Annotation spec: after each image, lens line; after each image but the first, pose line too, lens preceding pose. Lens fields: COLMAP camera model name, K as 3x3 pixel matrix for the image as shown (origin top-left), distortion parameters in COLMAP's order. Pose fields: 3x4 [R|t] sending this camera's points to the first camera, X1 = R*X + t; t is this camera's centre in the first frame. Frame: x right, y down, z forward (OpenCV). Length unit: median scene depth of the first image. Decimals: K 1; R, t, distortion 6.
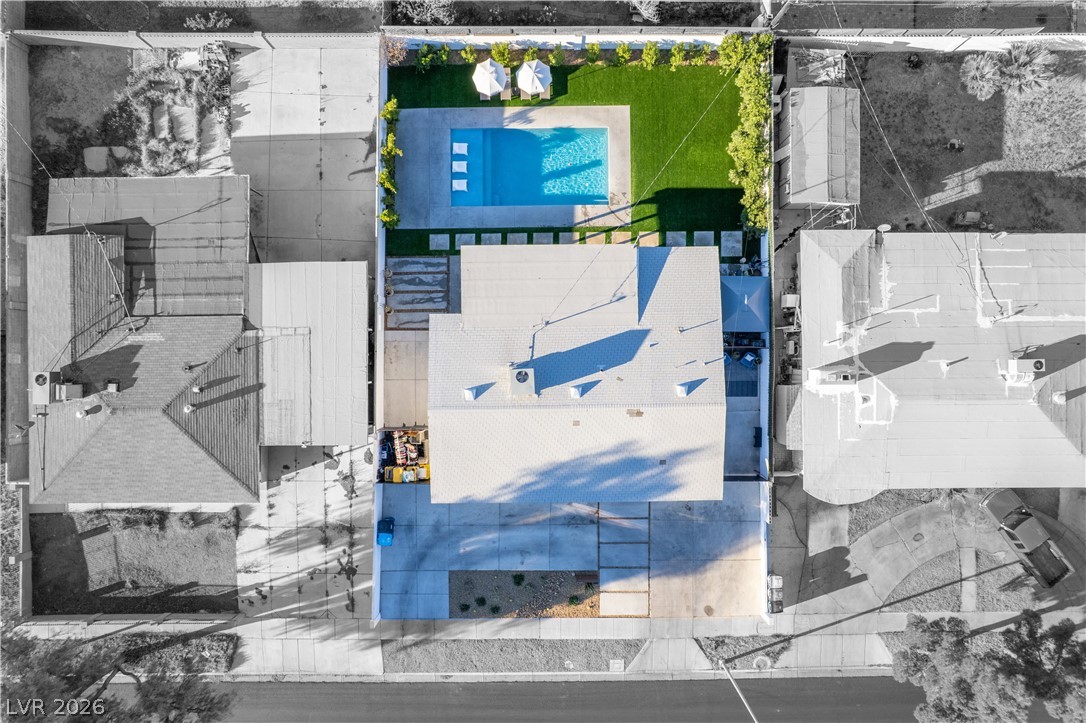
lens RADIAL K [[702.3, 0, 543.0], [0, 702.3, 361.5], [0, 0, 1]] dist [-0.034889, -0.000240]
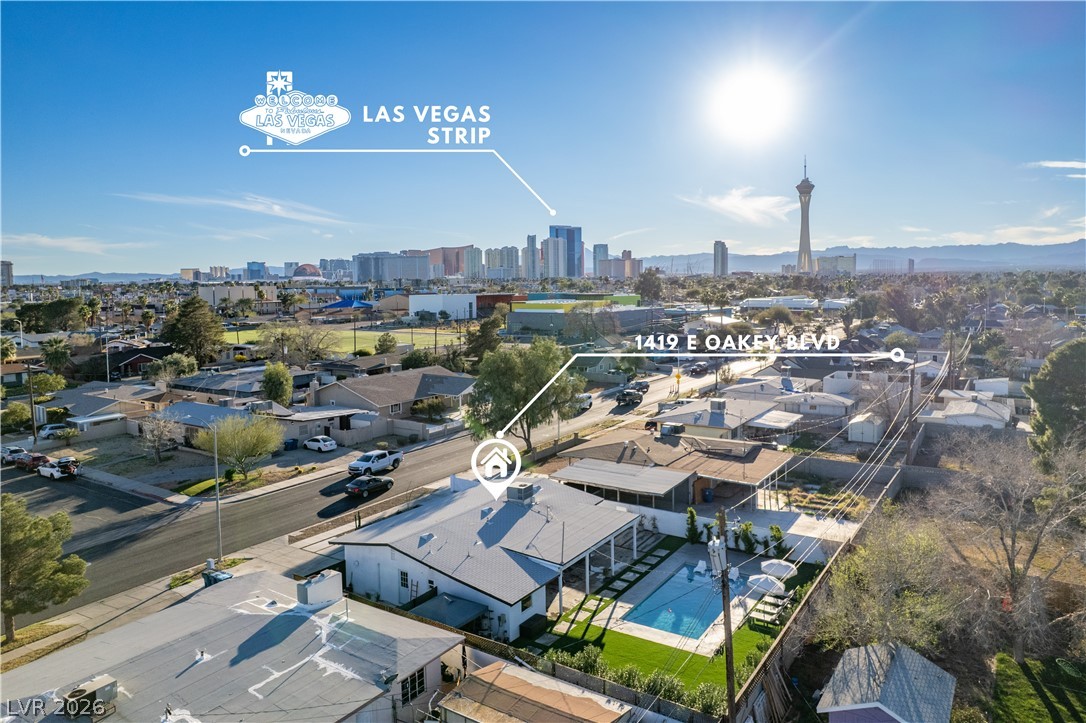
lens RADIAL K [[716.1, 0, 575.1], [0, 716.1, 336.4], [0, 0, 1]] dist [-0.053974, 0.041529]
pose [[-0.535032, 0.065736, -0.842271, 0.902442], [-0.844808, -0.034065, 0.533985, -0.670697], [0.006410, 0.997255, 0.073761, 0.551629]]
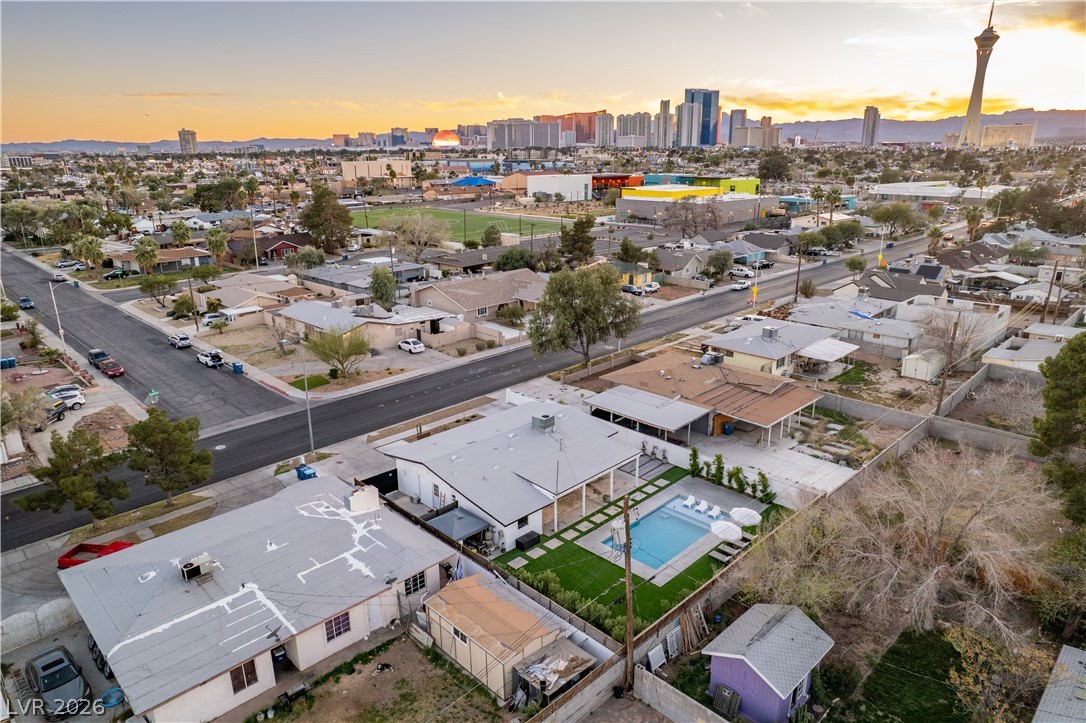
lens RADIAL K [[702.3, 0, 543.0], [0, 702.3, 361.5], [0, 0, 1]] dist [-0.034889, -0.000240]
pose [[-0.712043, 0.207692, -0.670715, 0.860025], [-0.702101, -0.201044, 0.683108, -0.876991], [0.007033, 0.957312, 0.288972, 0.390531]]
